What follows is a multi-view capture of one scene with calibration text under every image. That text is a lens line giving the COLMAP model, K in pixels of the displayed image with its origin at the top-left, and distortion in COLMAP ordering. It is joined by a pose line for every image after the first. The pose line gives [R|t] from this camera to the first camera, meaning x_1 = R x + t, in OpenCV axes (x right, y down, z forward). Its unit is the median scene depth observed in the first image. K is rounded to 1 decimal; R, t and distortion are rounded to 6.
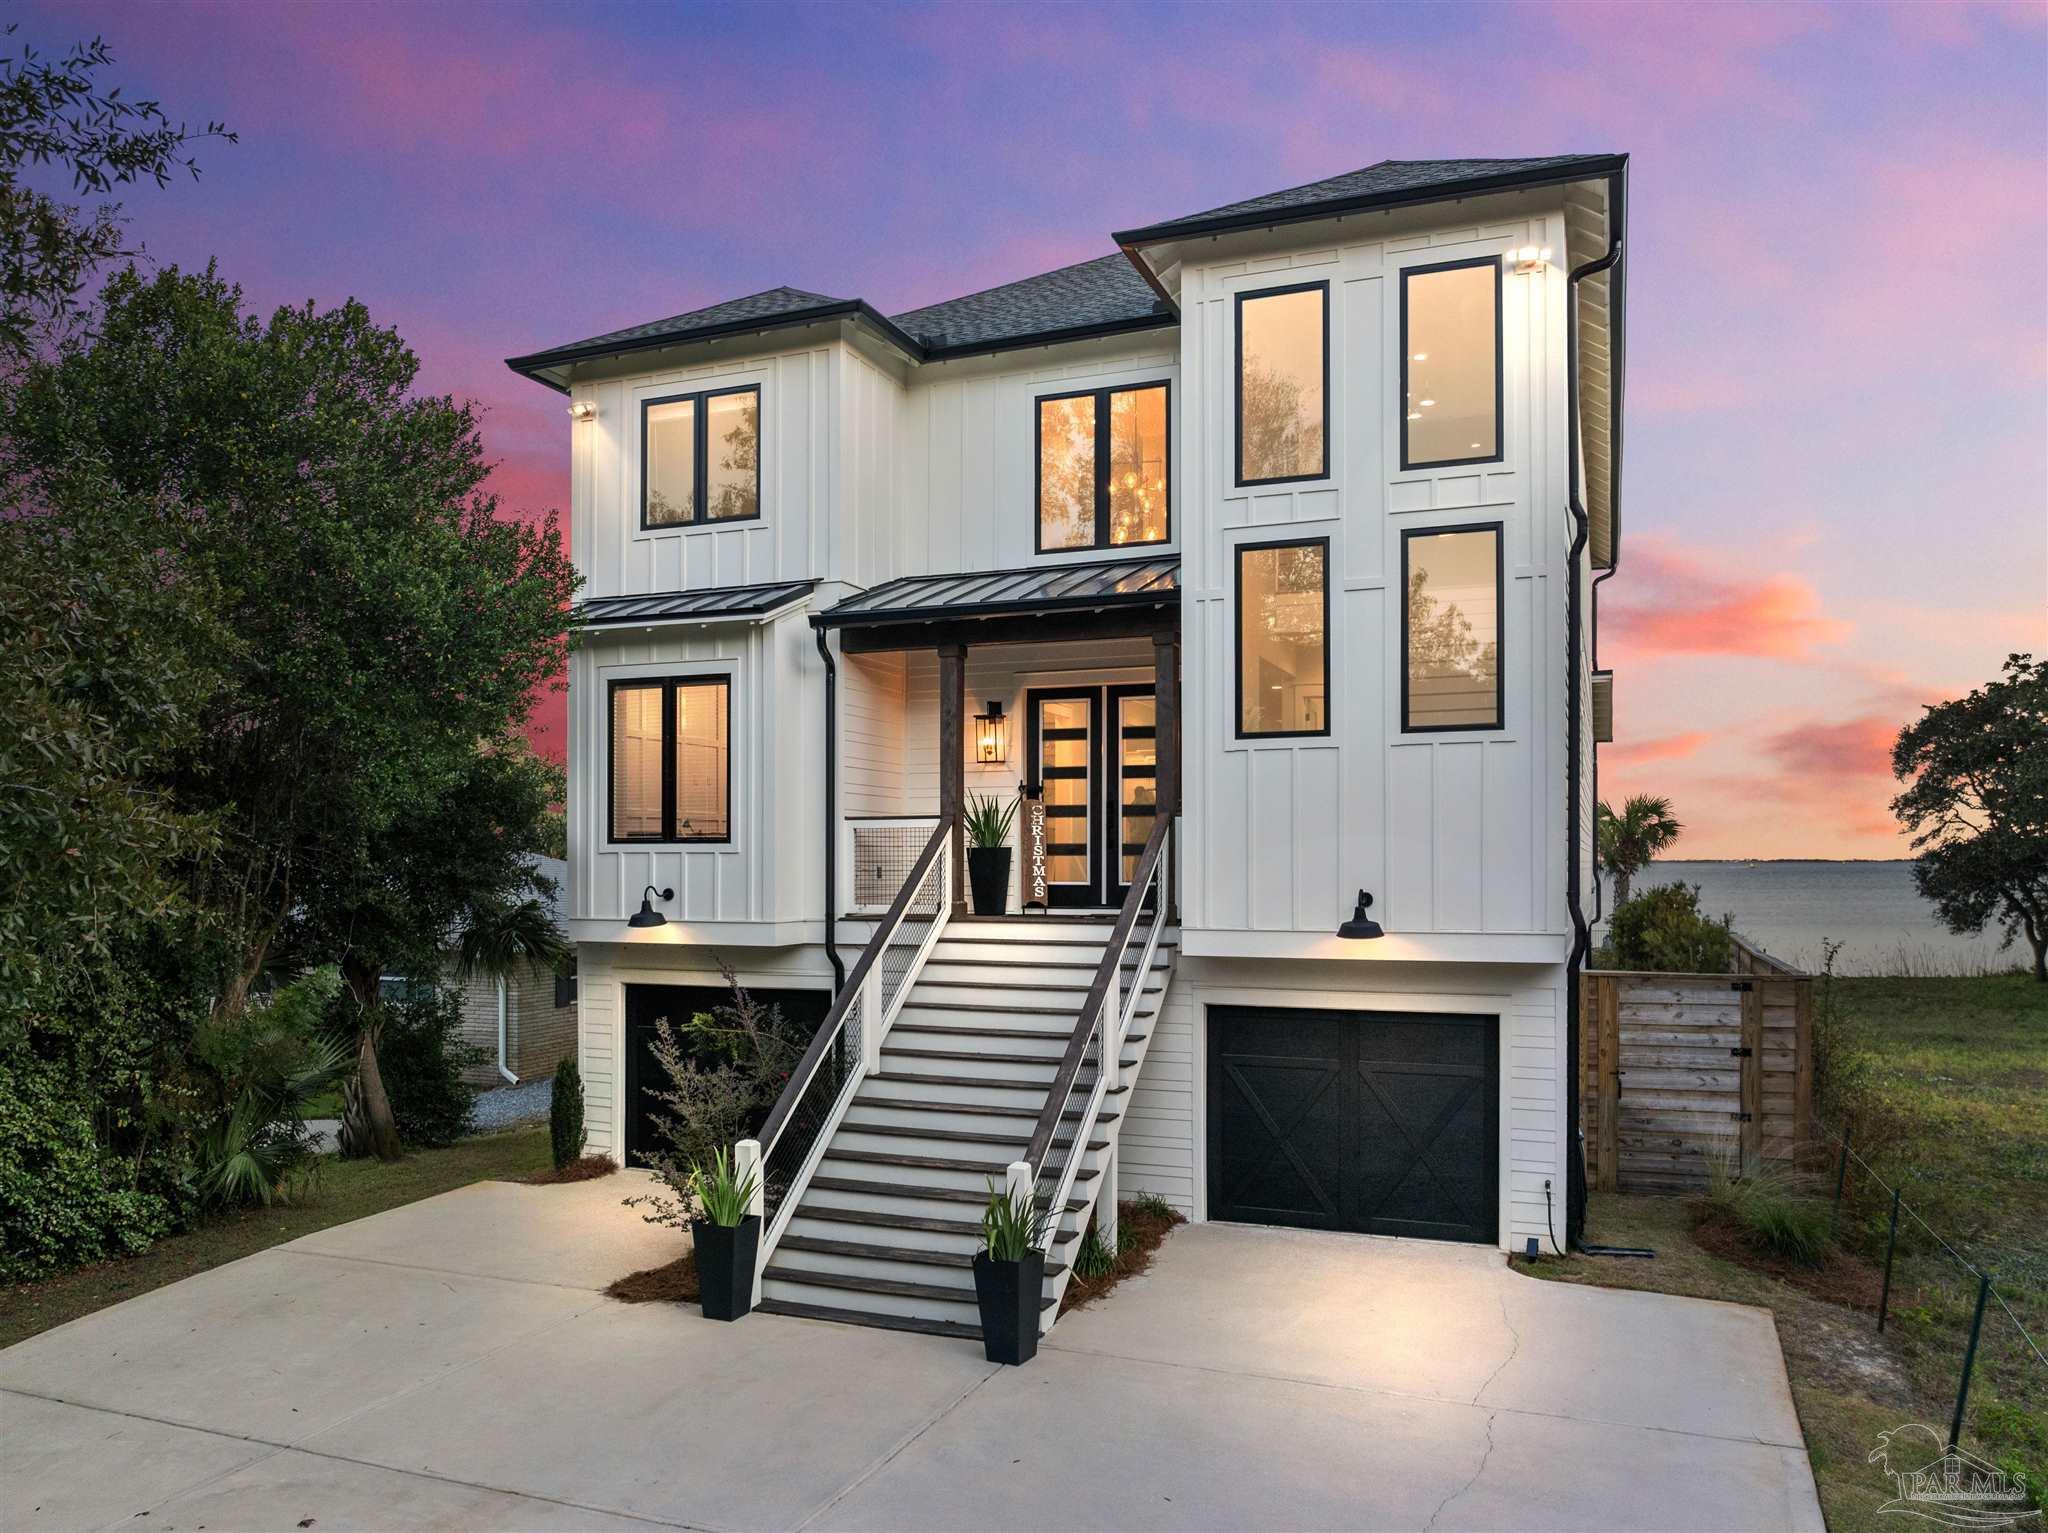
lens RADIAL K [[1454.6, 0, 1027.2], [0, 1454.6, 882.9], [0, 0, 1]] dist [-0.030182, 0.000391]
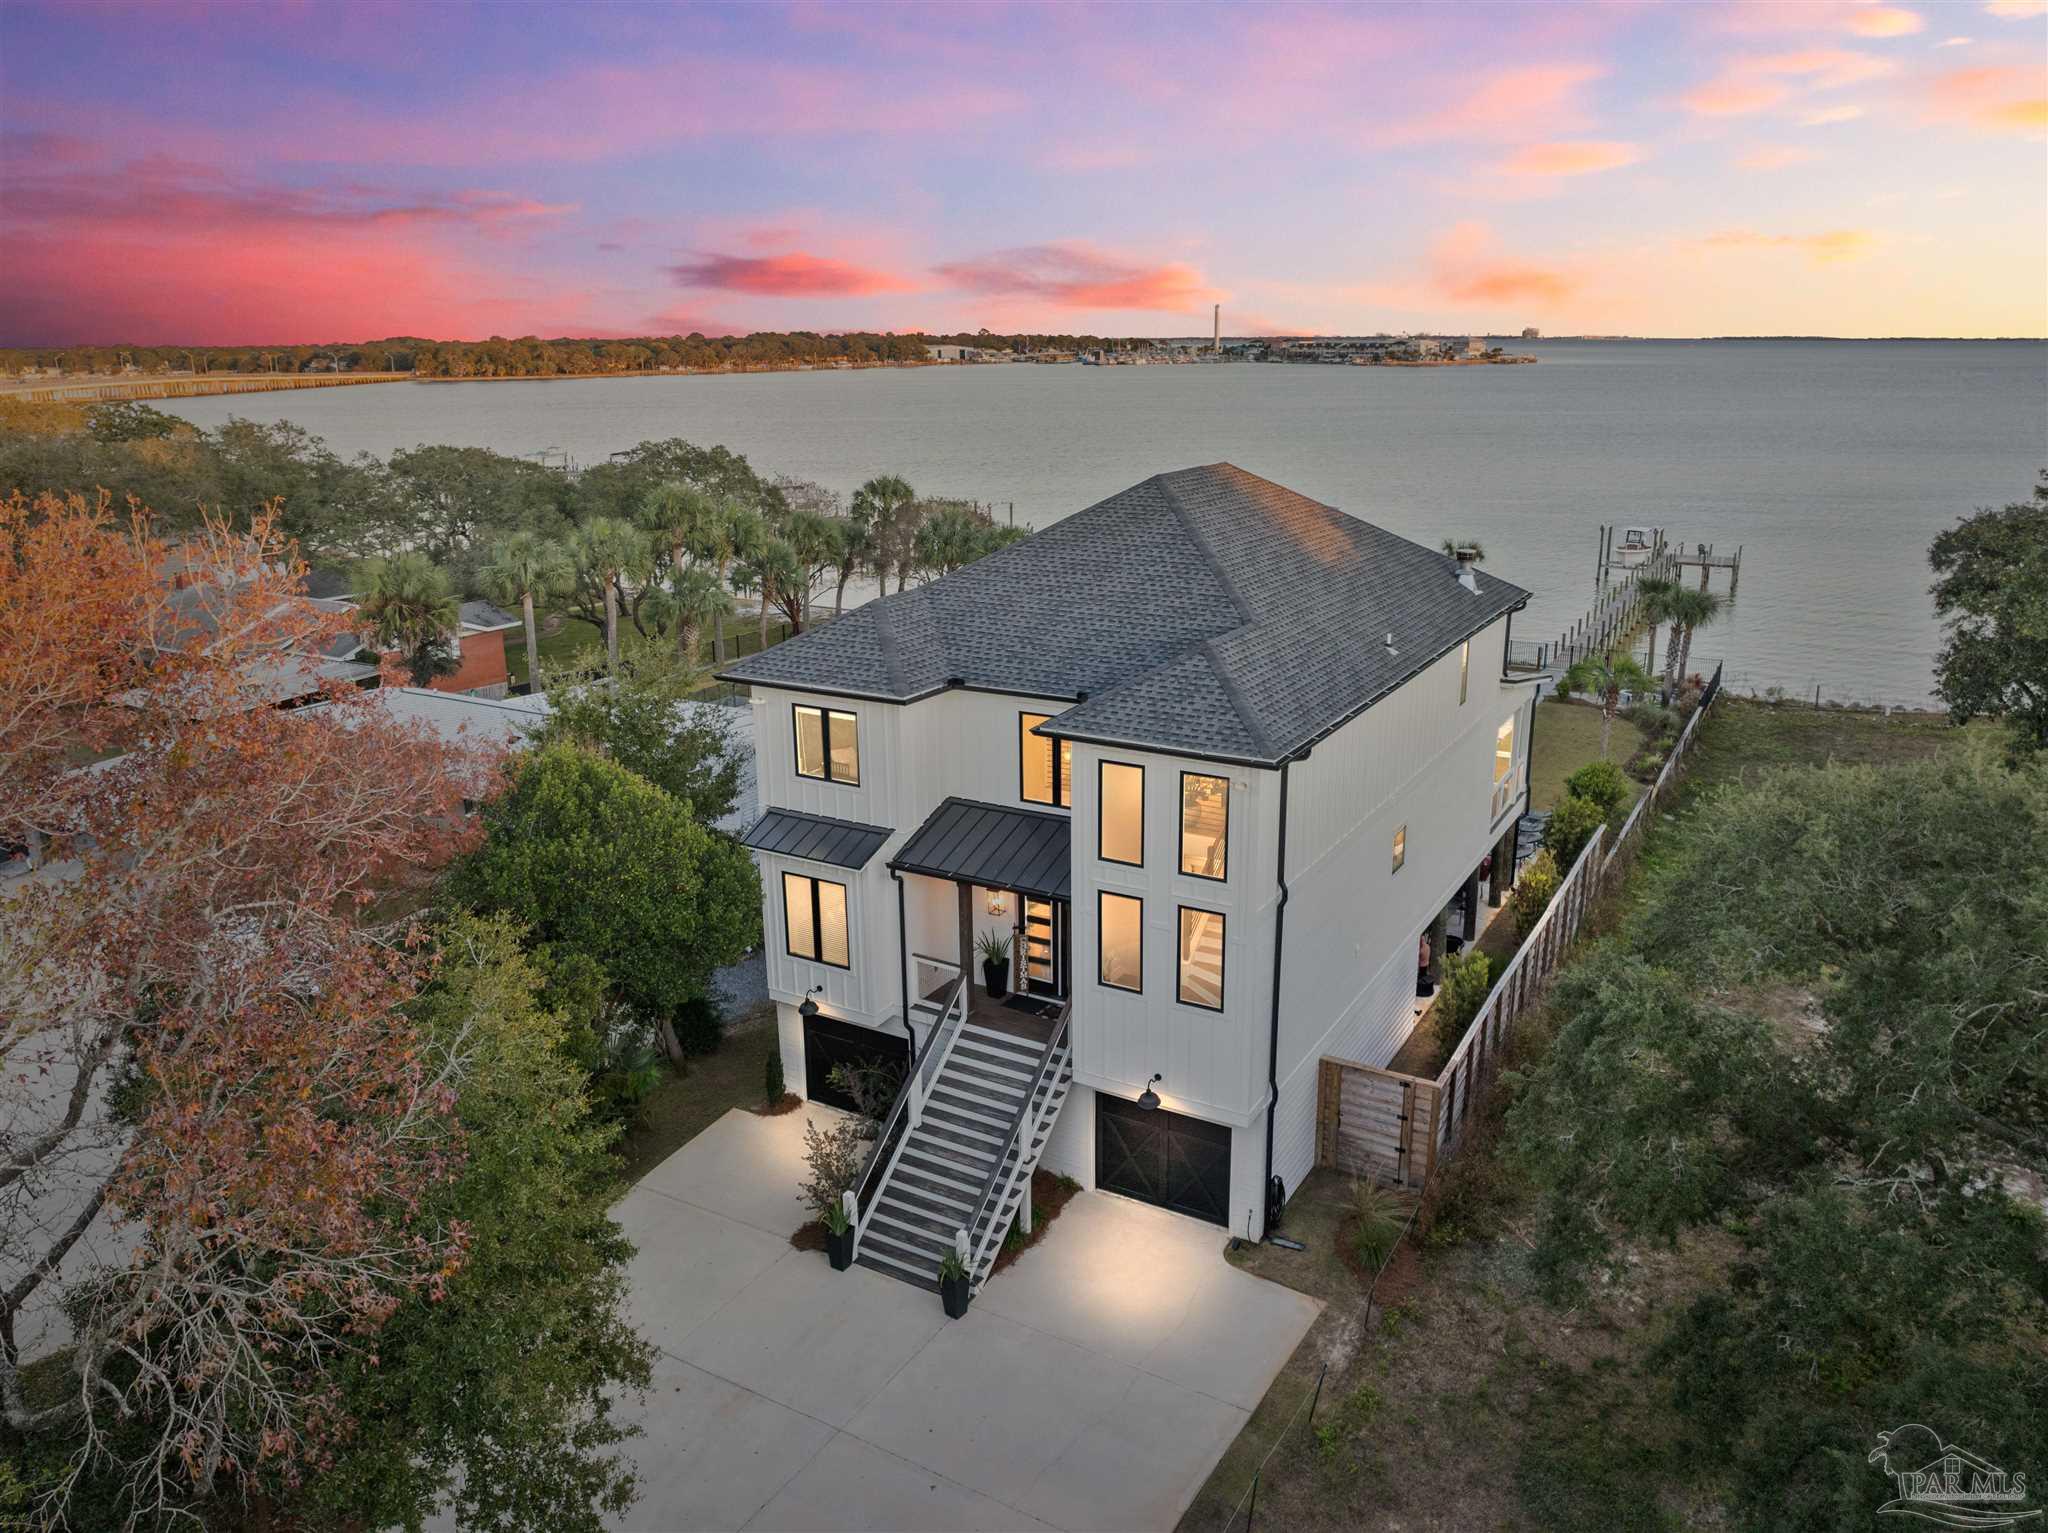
lens RADIAL K [[1454.6, 0, 1023.8], [0, 1454.6, 761.3], [0, 0, 1]] dist [-0.030182, 0.000391]
pose [[0.987079, 0.033333, -0.156732, 0.296707], [0.011758, 0.960419, 0.278310, -0.803117], [0.159805, -0.276556, 0.947617, -0.644620]]
